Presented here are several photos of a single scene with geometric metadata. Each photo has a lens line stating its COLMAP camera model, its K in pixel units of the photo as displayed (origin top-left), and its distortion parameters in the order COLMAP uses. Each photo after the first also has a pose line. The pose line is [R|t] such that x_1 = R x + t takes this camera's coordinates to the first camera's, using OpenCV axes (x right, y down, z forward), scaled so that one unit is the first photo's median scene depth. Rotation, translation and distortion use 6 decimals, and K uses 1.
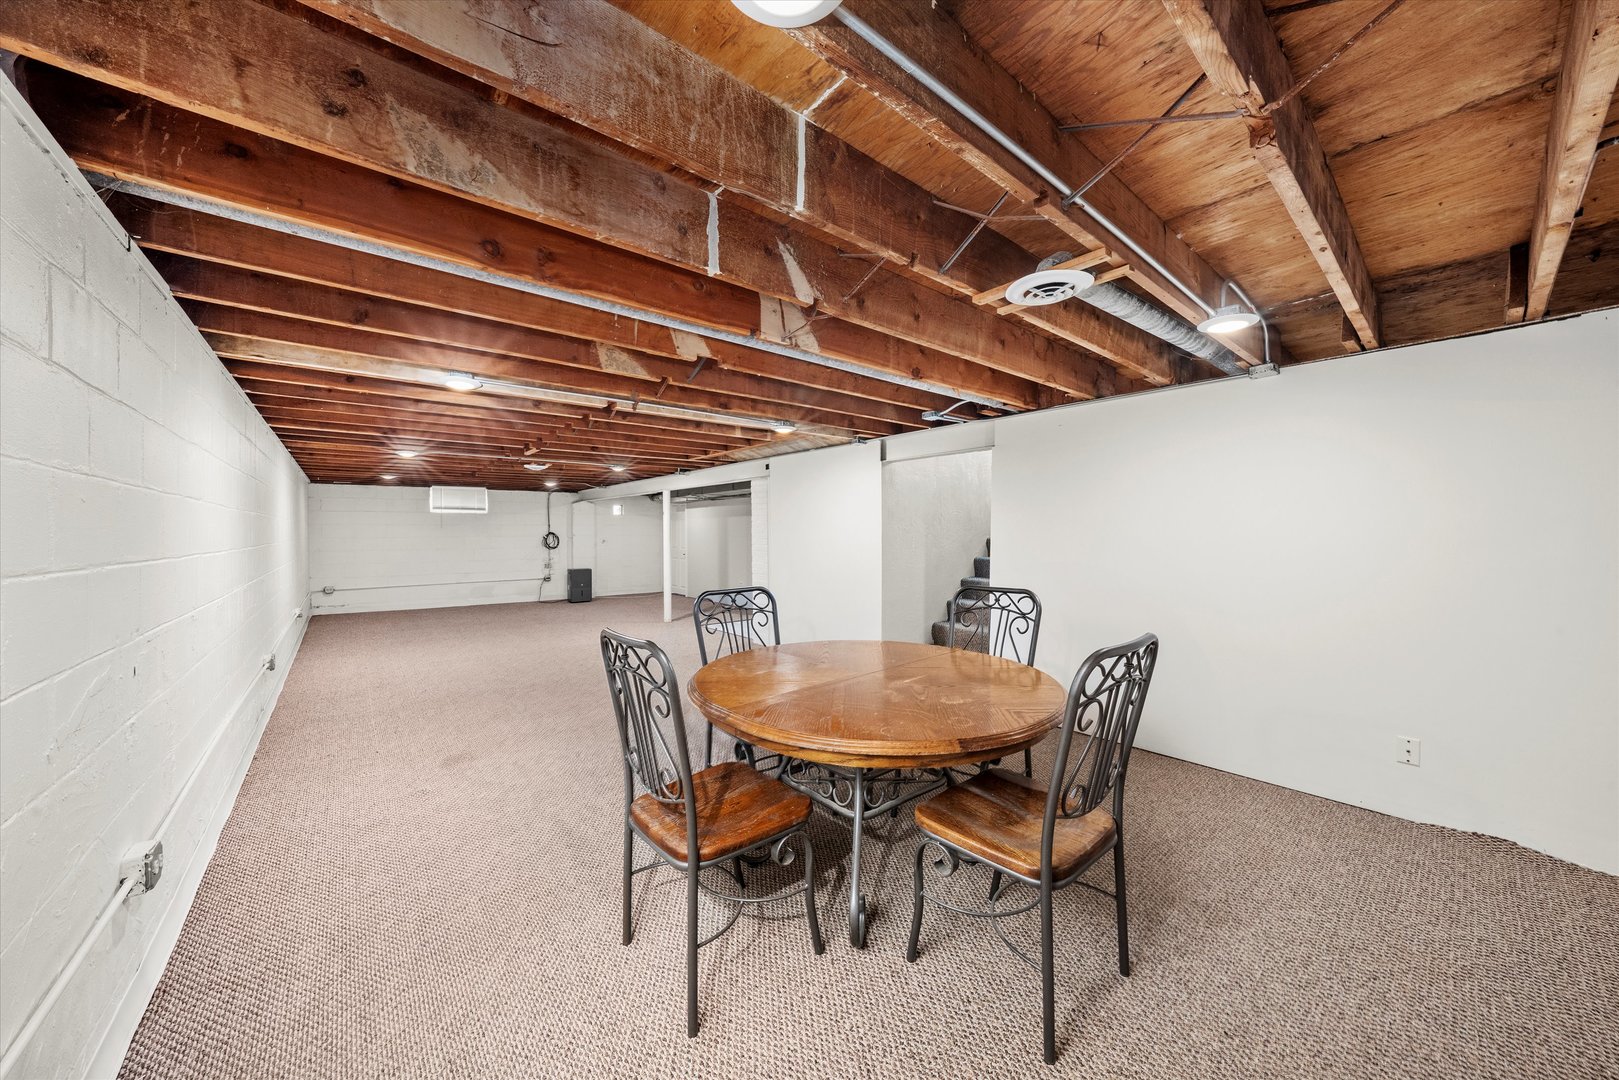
lens RADIAL K [[560.3, 0, 809.5], [0, 560.3, 540.0], [0, 0, 1]] dist [-0.011557, 0.000002]
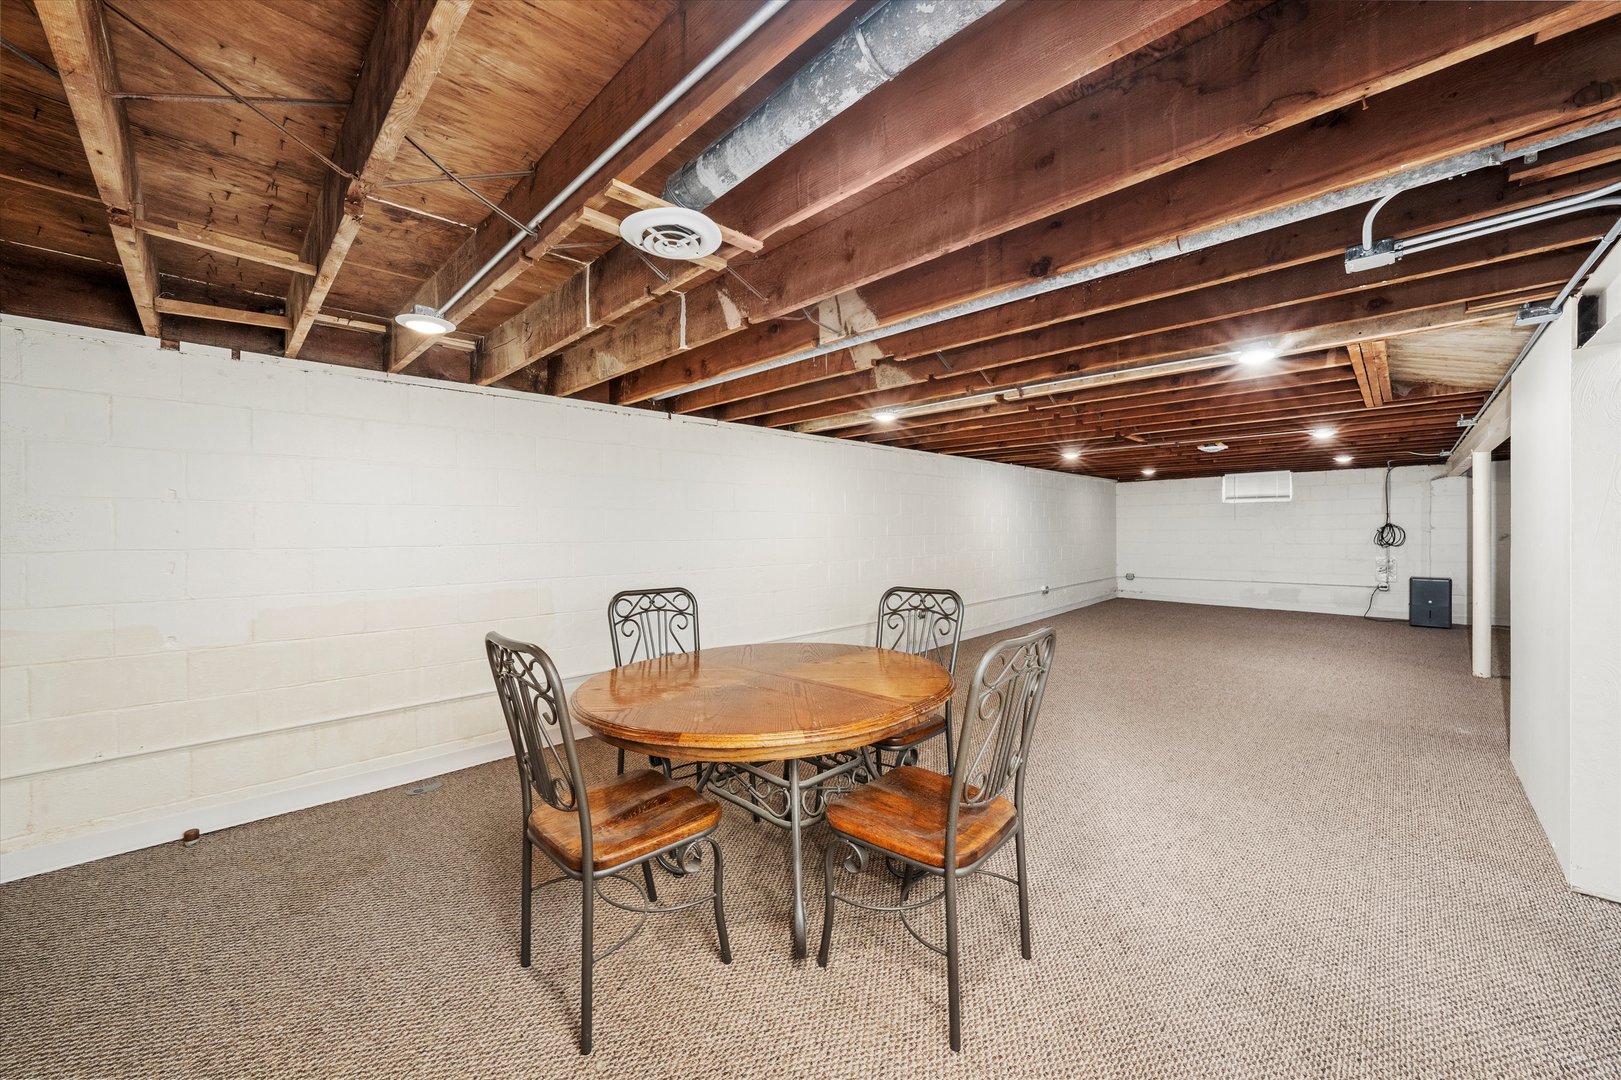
lens RADIAL K [[600.2, 0, 810.5], [0, 600.2, 540.0], [0, 0, 1]] dist [-0.000768, 0.000100]
pose [[0.100668, 0.023795, -0.994635, 0.935596], [-0.009244, 0.999693, 0.022980, -0.016007], [0.994877, 0.006881, 0.100857, 0.777869]]
